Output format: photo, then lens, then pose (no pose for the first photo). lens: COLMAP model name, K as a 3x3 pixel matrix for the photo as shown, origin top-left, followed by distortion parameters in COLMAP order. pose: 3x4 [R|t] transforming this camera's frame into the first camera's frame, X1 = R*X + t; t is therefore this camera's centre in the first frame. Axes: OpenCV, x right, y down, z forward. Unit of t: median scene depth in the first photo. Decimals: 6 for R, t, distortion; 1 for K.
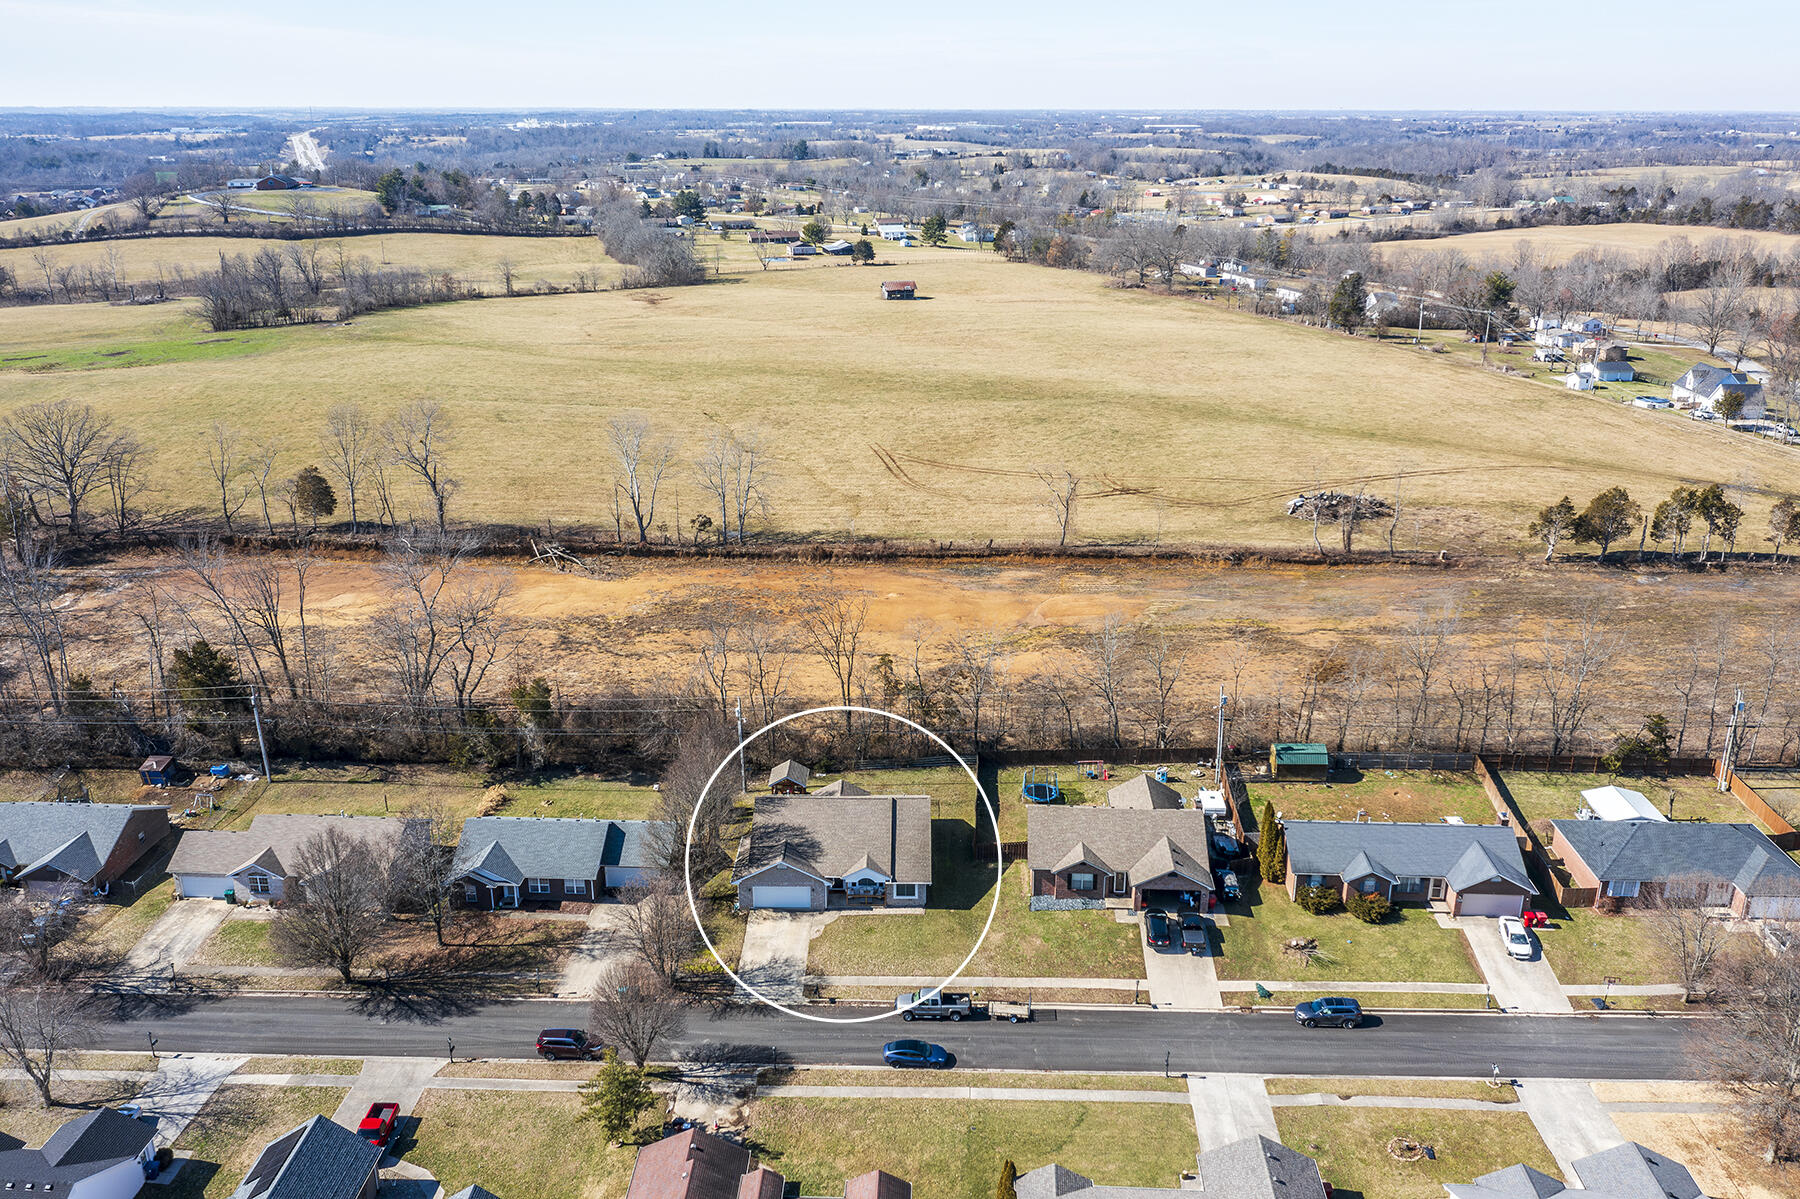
lens RADIAL K [[1450.4, 0, 890.4], [0, 1450.4, 605.6], [0, 0, 1]] dist [-0.010911, -0.004978]
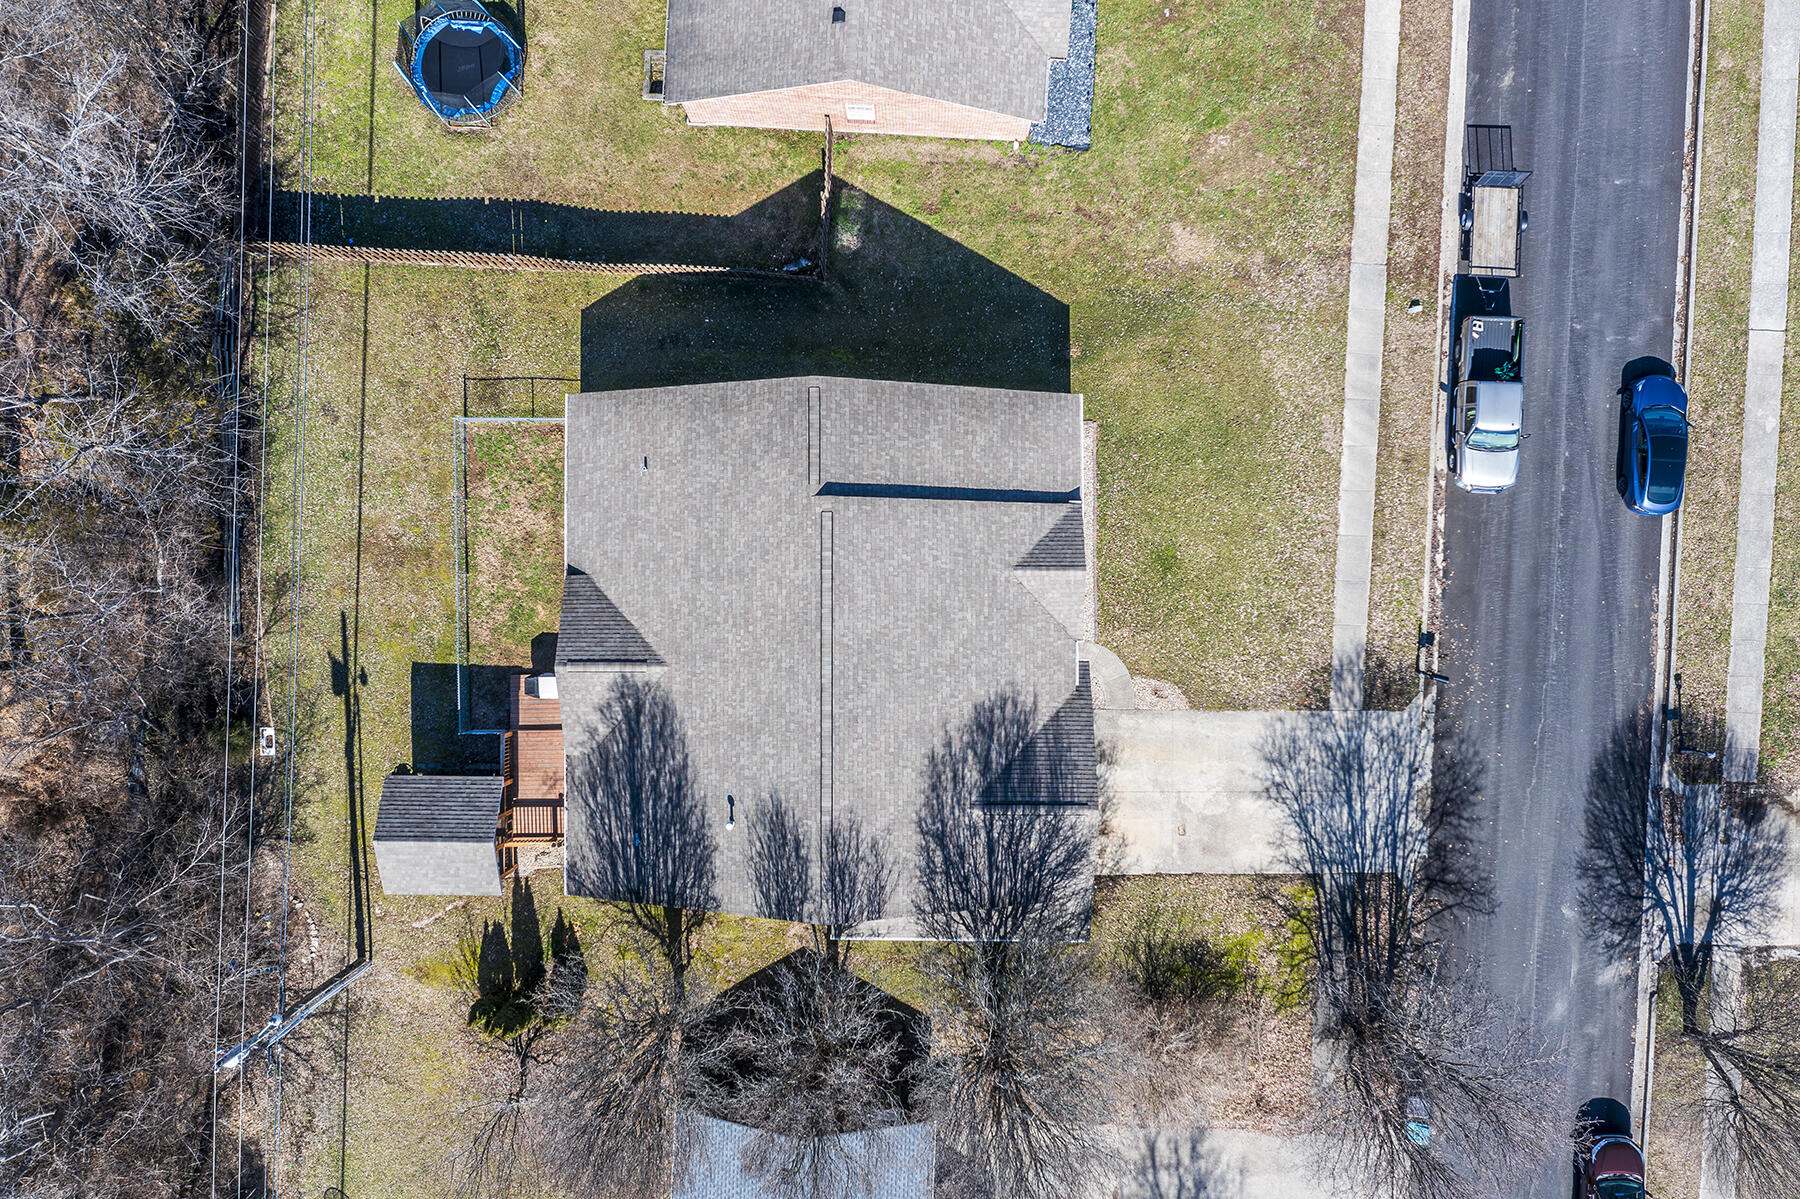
lens RADIAL K [[1450.4, 0, 900.8], [0, 1450.4, 593.7], [0, 0, 1]] dist [-0.010911, -0.004978]
pose [[-0.022126, -0.999673, 0.012817, -0.026008], [0.346675, 0.004353, 0.937975, -0.171059], [-0.937724, 0.025197, 0.346465, 0.915146]]
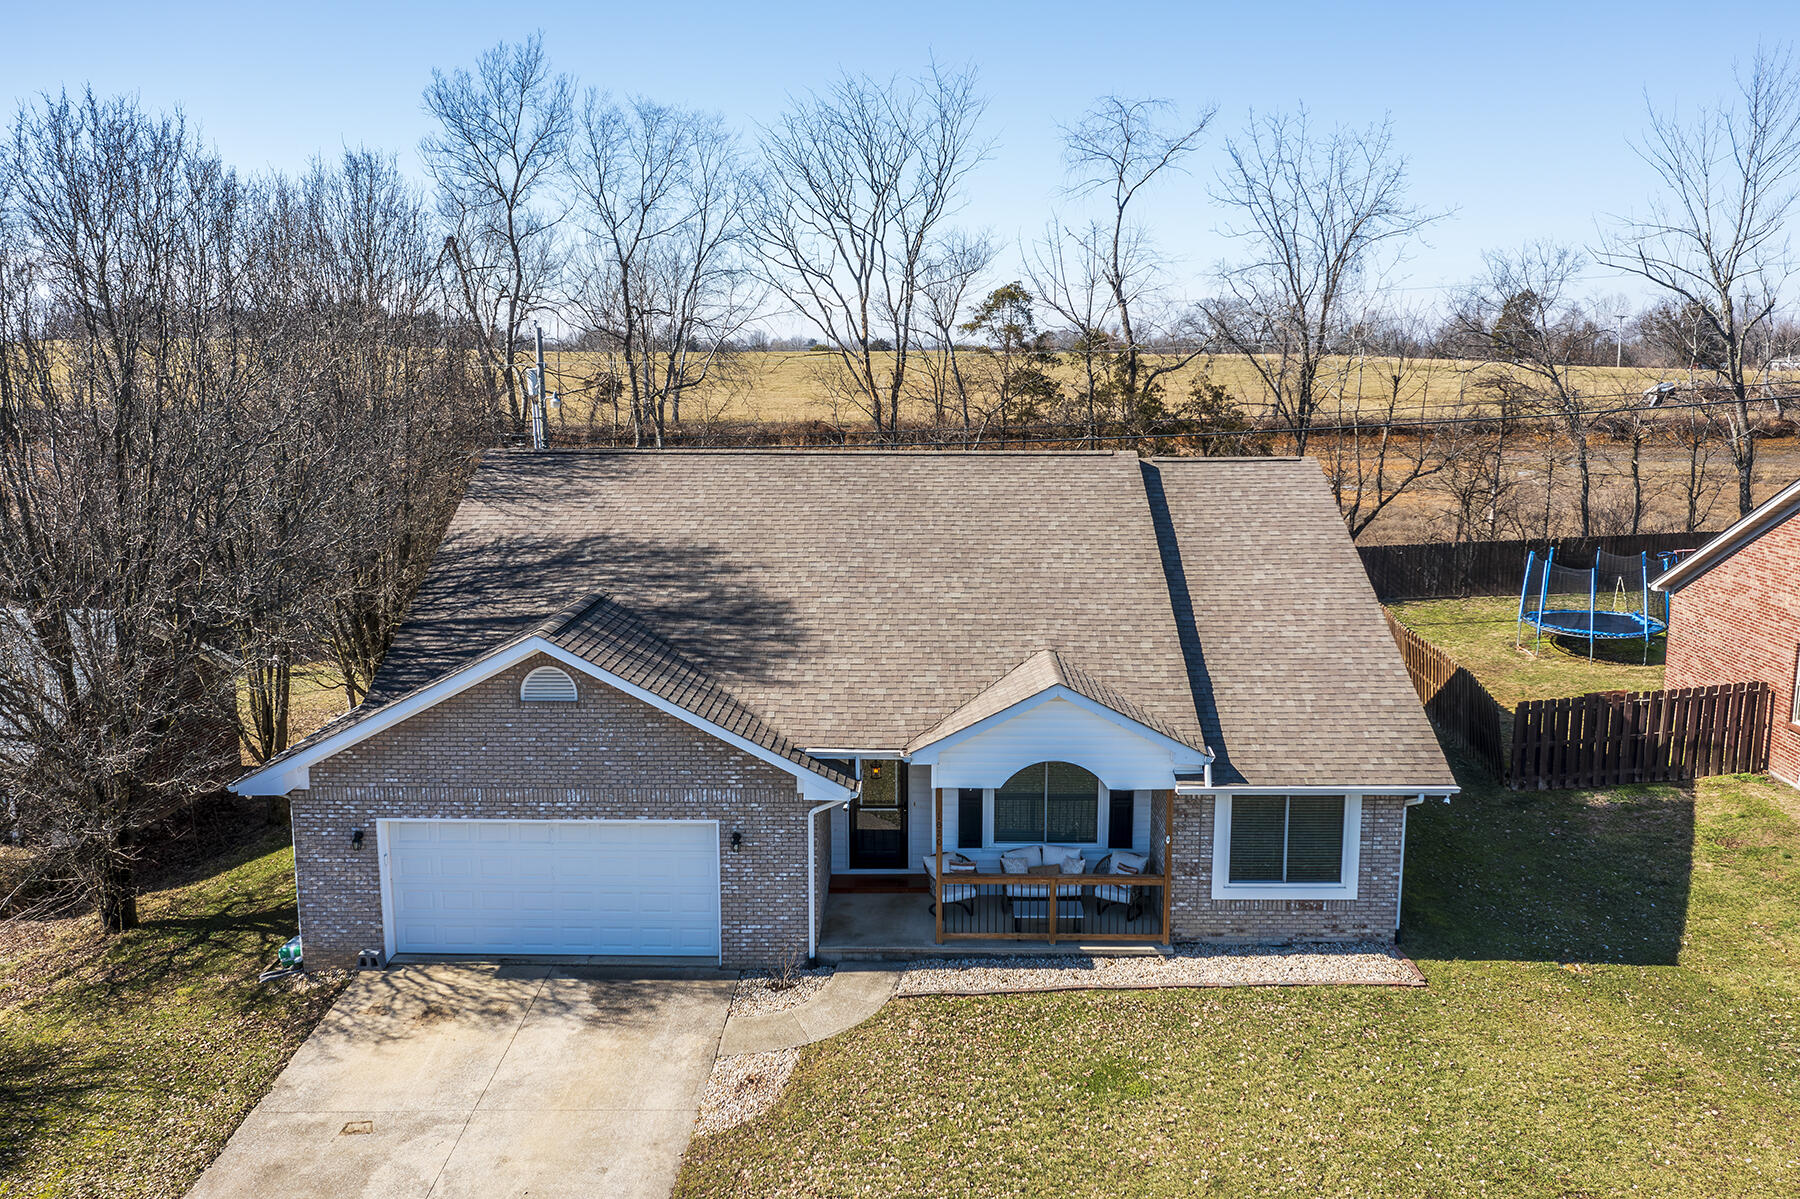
lens RADIAL K [[1450.4, 0, 905.6], [0, 1450.4, 591.8], [0, 0, 1]] dist [-0.010911, -0.004978]
pose [[0.999945, 0.007581, 0.007191, -0.035320], [-0.006196, 0.984333, -0.176208, 0.198475], [-0.008415, 0.176154, 0.984327, 0.834210]]
